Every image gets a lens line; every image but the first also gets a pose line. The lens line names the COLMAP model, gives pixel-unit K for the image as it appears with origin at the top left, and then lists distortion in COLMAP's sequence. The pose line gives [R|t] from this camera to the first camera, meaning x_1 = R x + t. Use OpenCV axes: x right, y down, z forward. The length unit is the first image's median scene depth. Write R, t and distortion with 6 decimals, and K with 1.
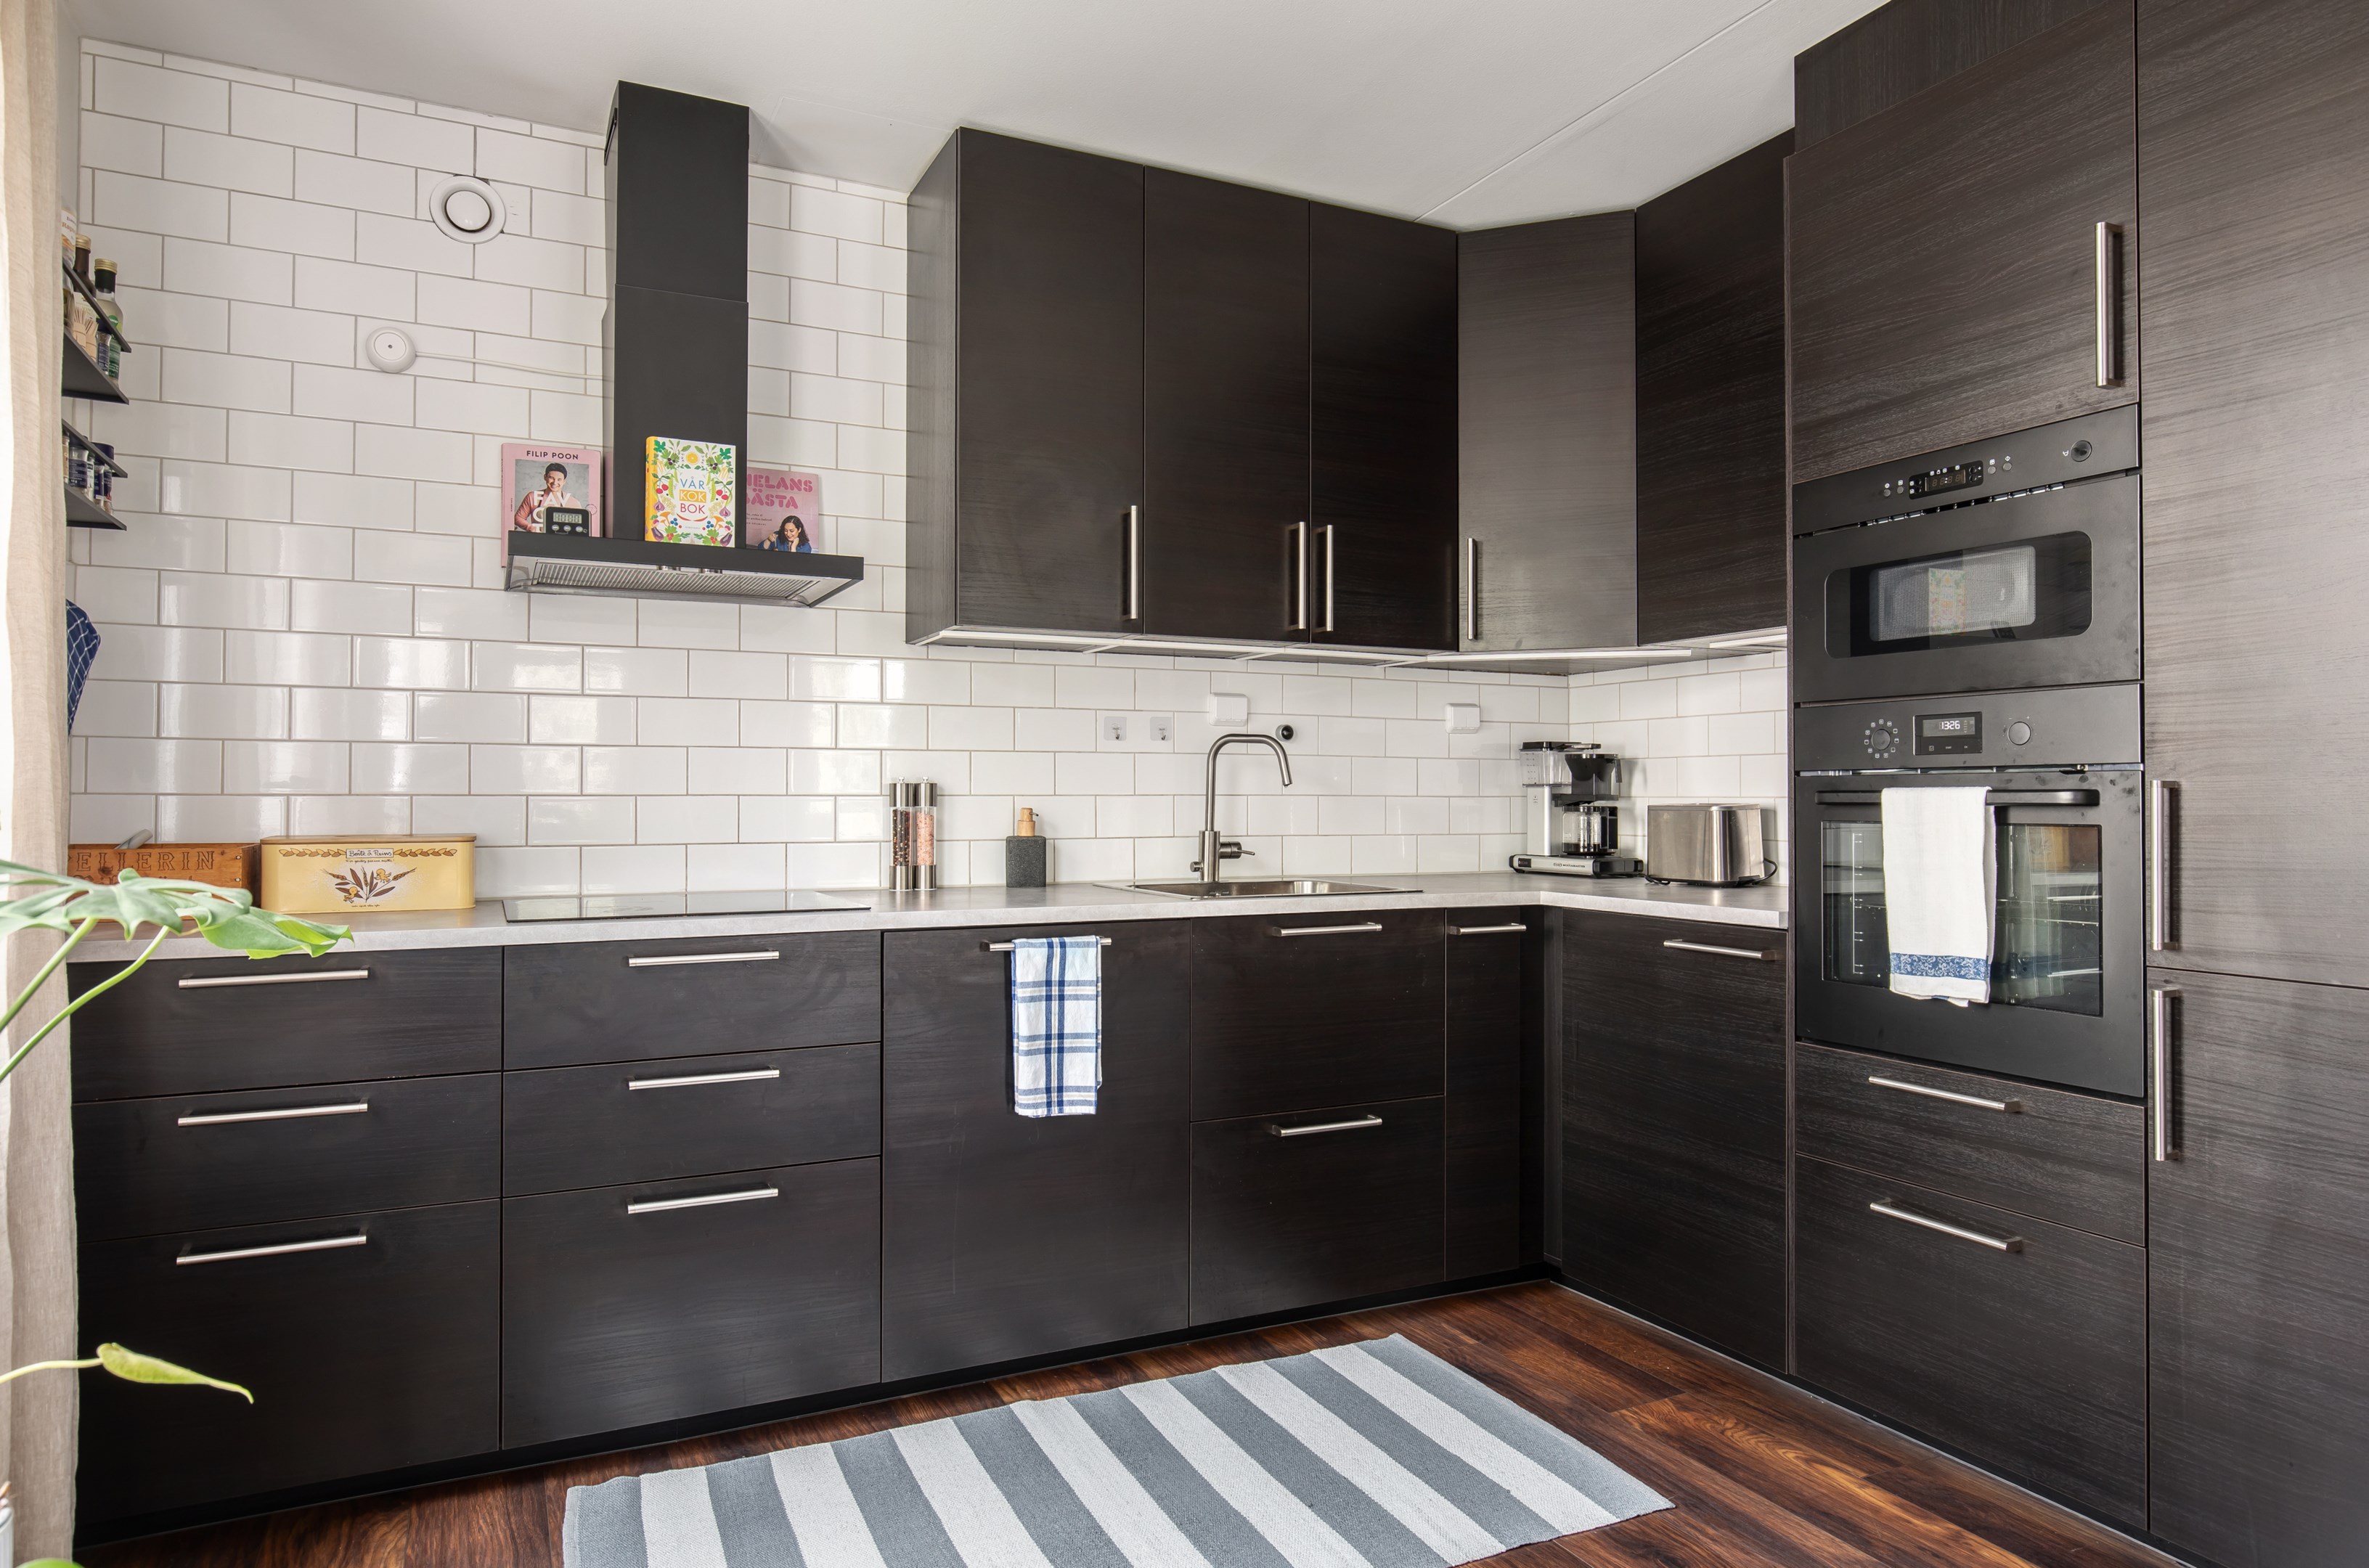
lens RADIAL K [[1426.0, 0, 1184.5], [0, 1426.0, 784.0], [0, 0, 1]] dist [0.003626, -0.001989]
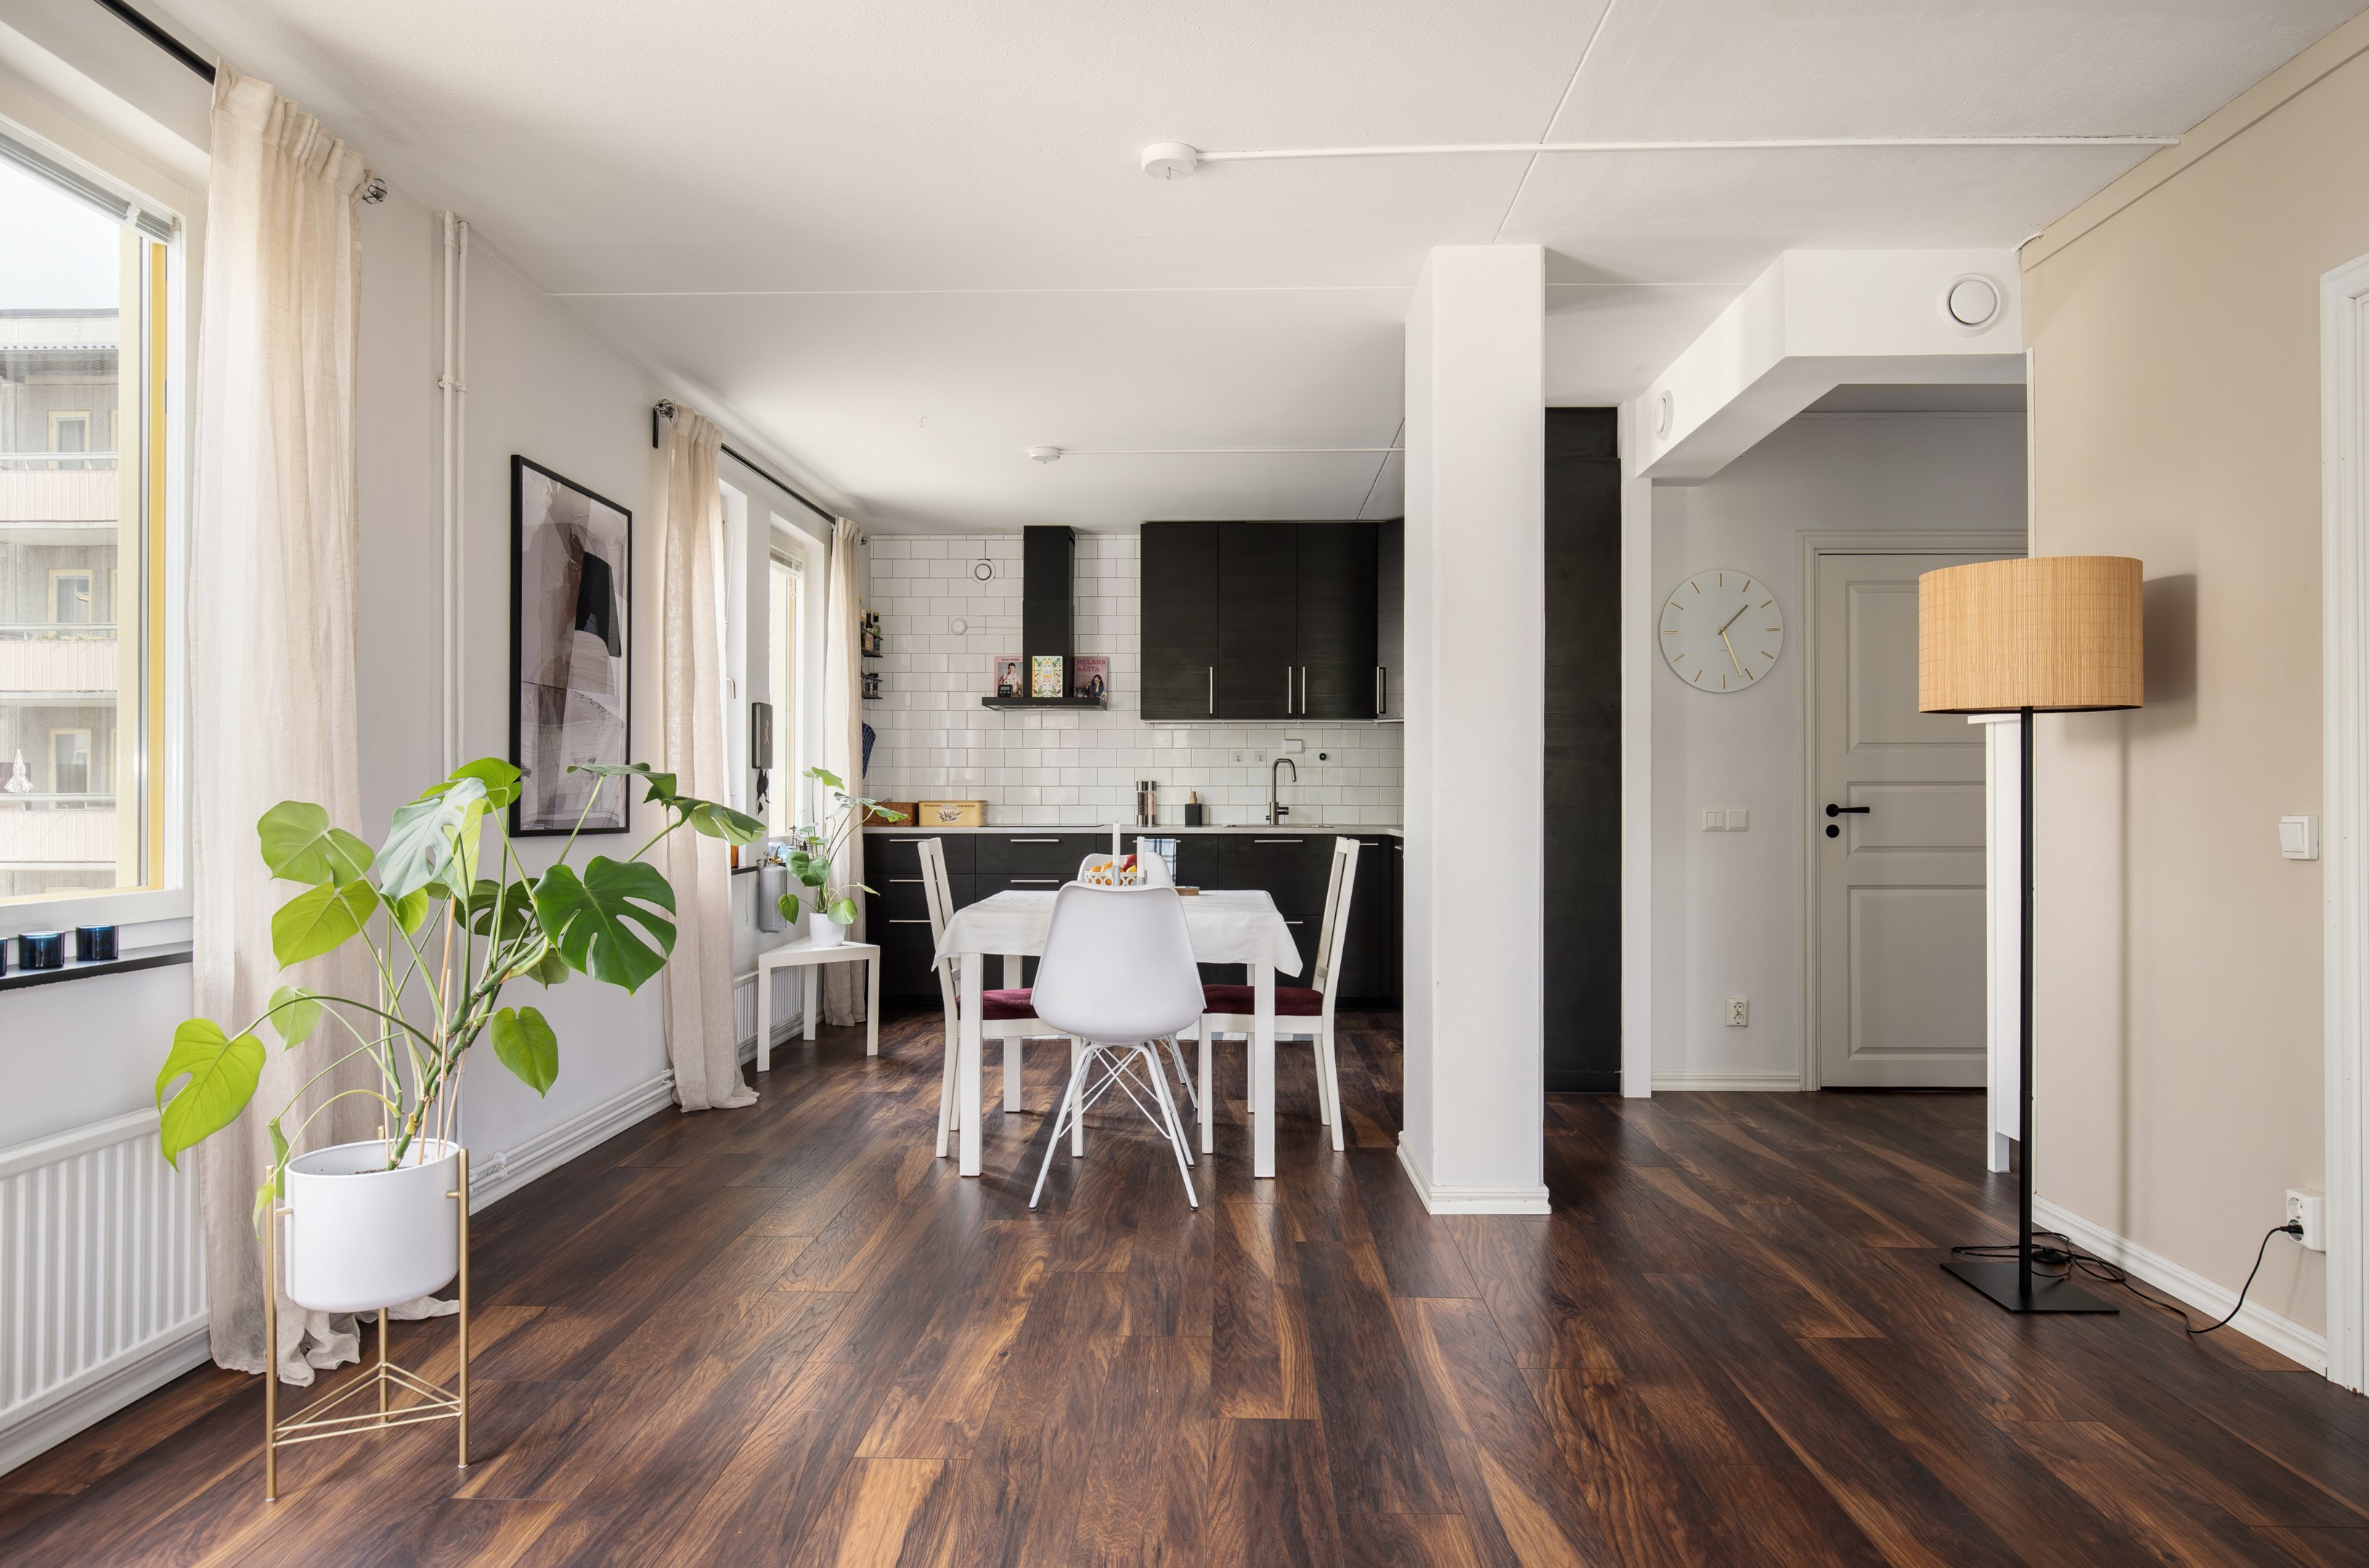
lens RADIAL K [[1426.0, 0, 1184.5], [0, 1426.0, 784.0], [0, 0, 1]] dist [0.003626, -0.001989]
pose [[0.882509, -0.005069, -0.470268, 1.042745], [0.003966, 0.999987, -0.003336, 0.013146], [0.470278, 0.001079, 0.882518, -1.142573]]
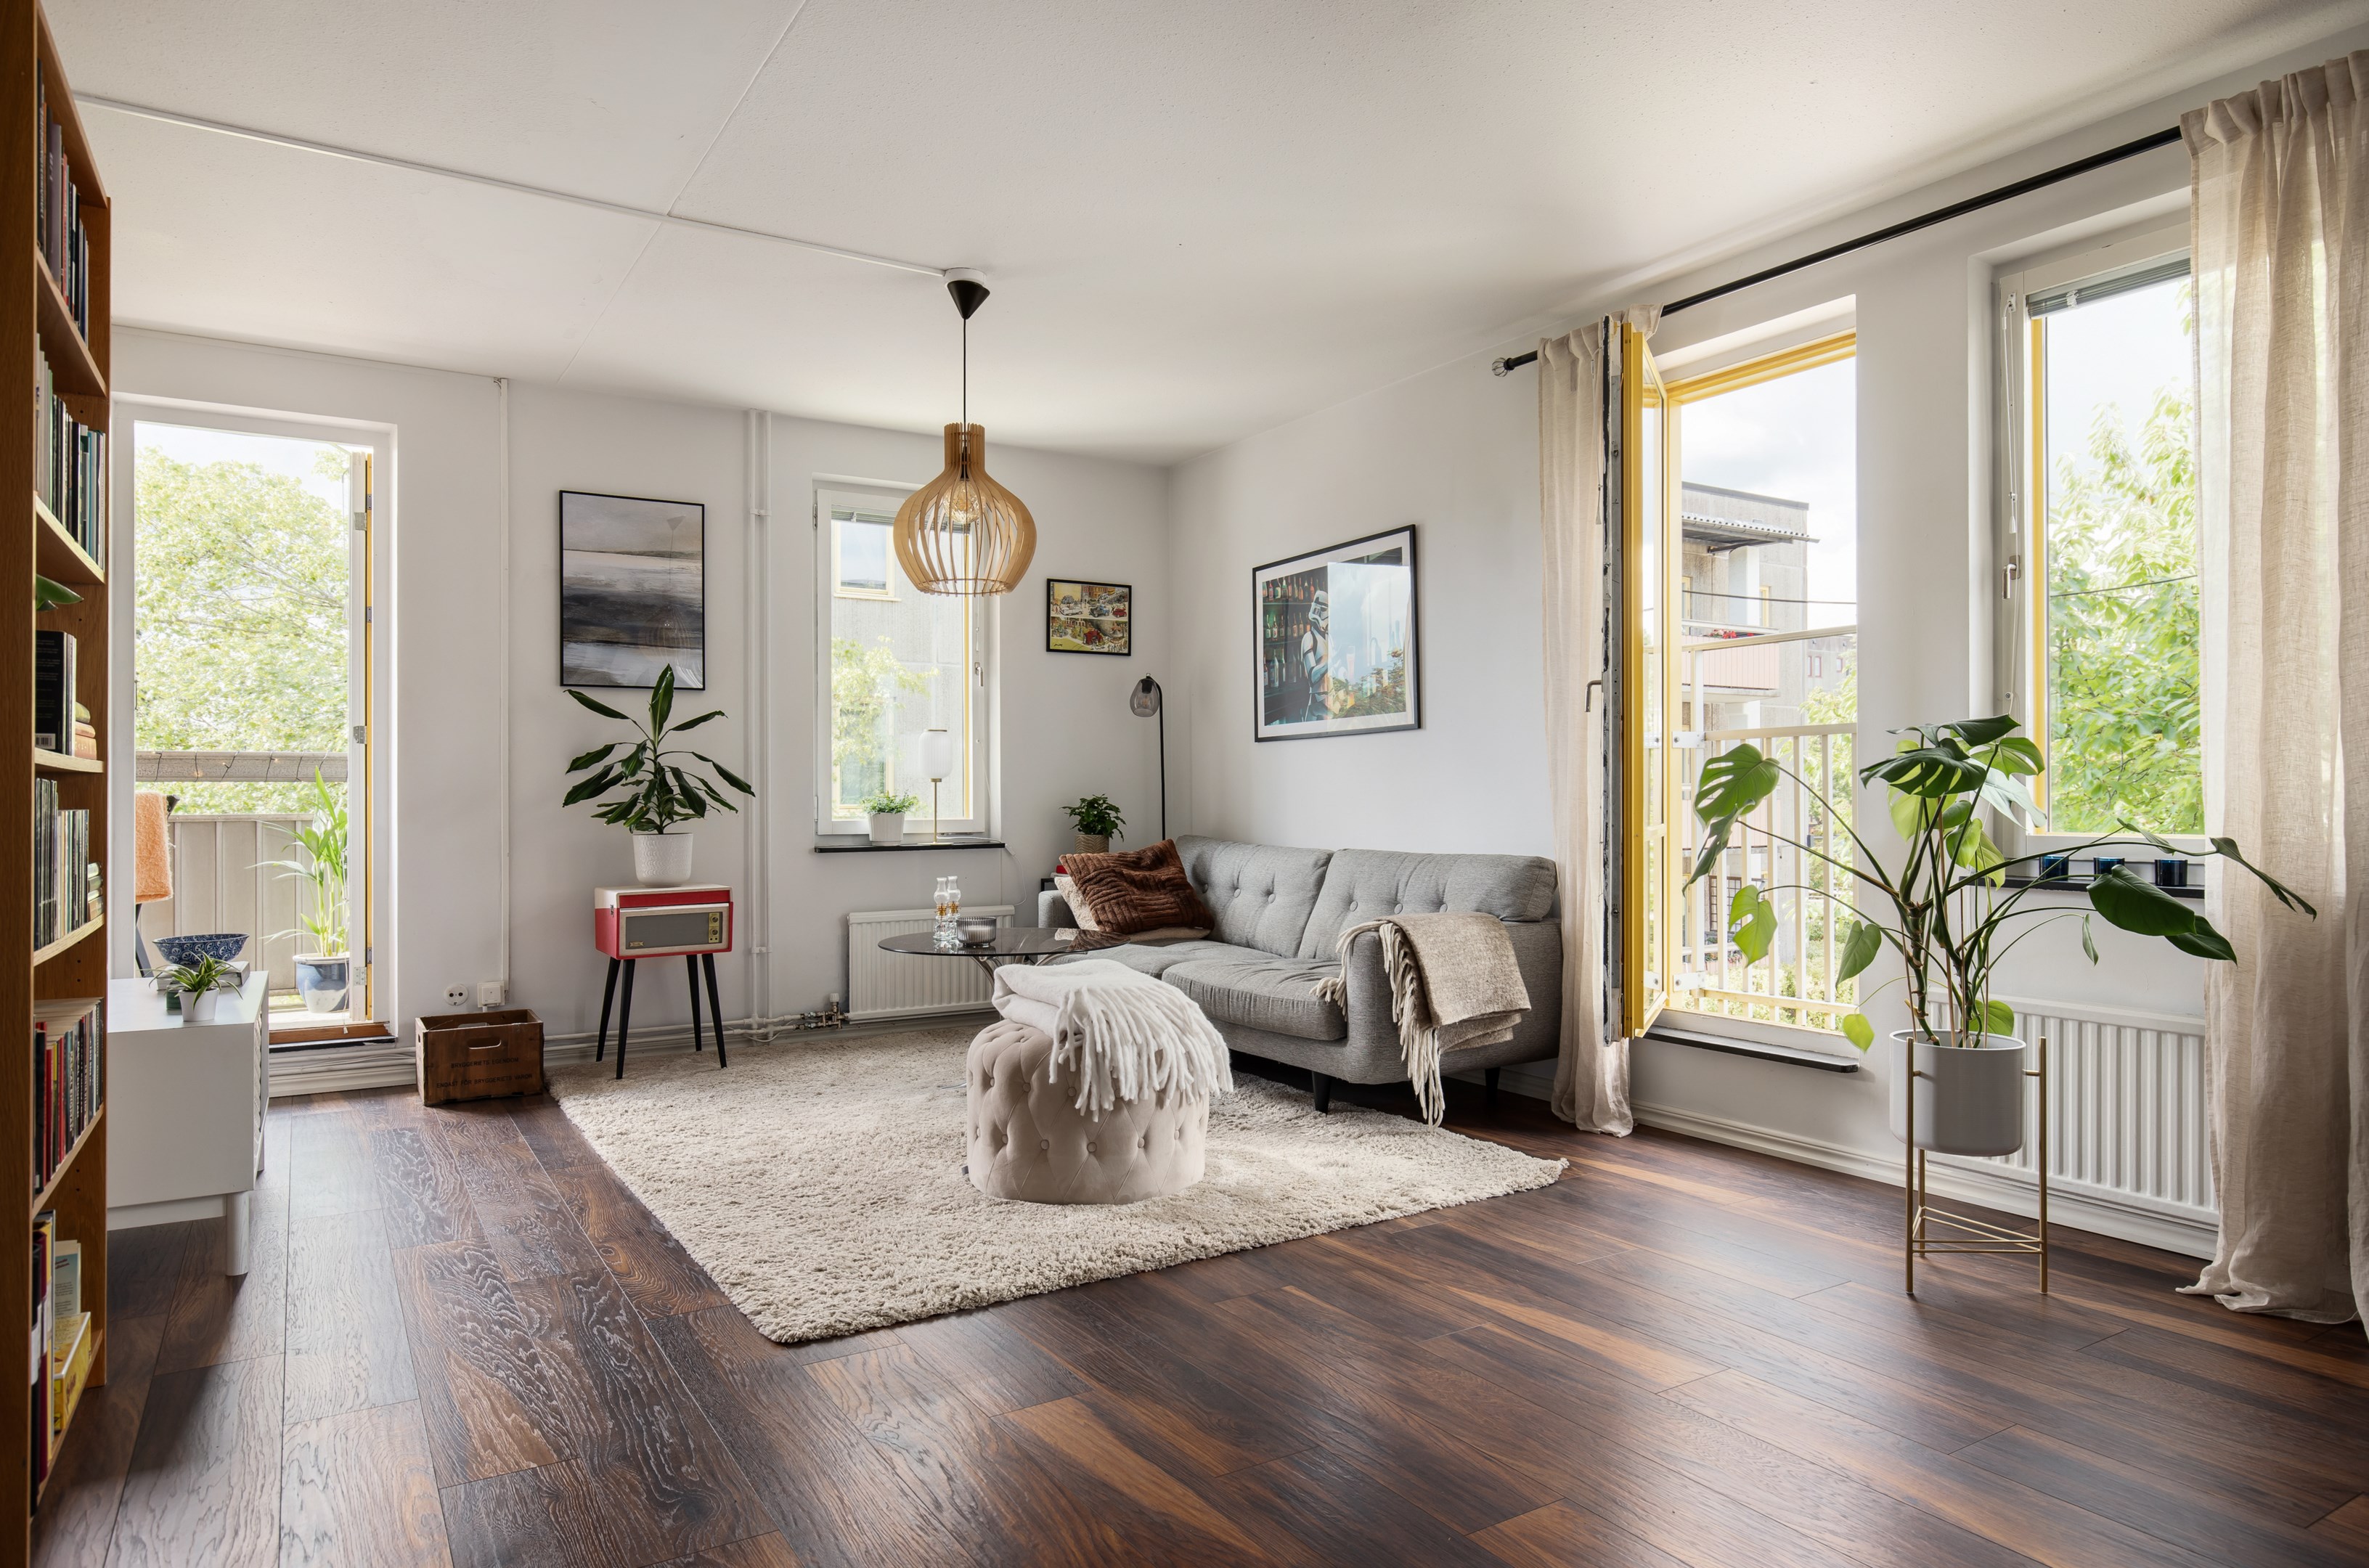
lens RADIAL K [[1426.0, 0, 1184.5], [0, 1426.0, 784.0], [0, 0, 1]] dist [0.003626, -0.001989]
pose [[-0.994320, -0.000474, -0.106431, 0.919417], [0.001197, 0.999877, -0.015635, 0.050821], [0.106425, -0.015673, -0.994197, 0.186667]]
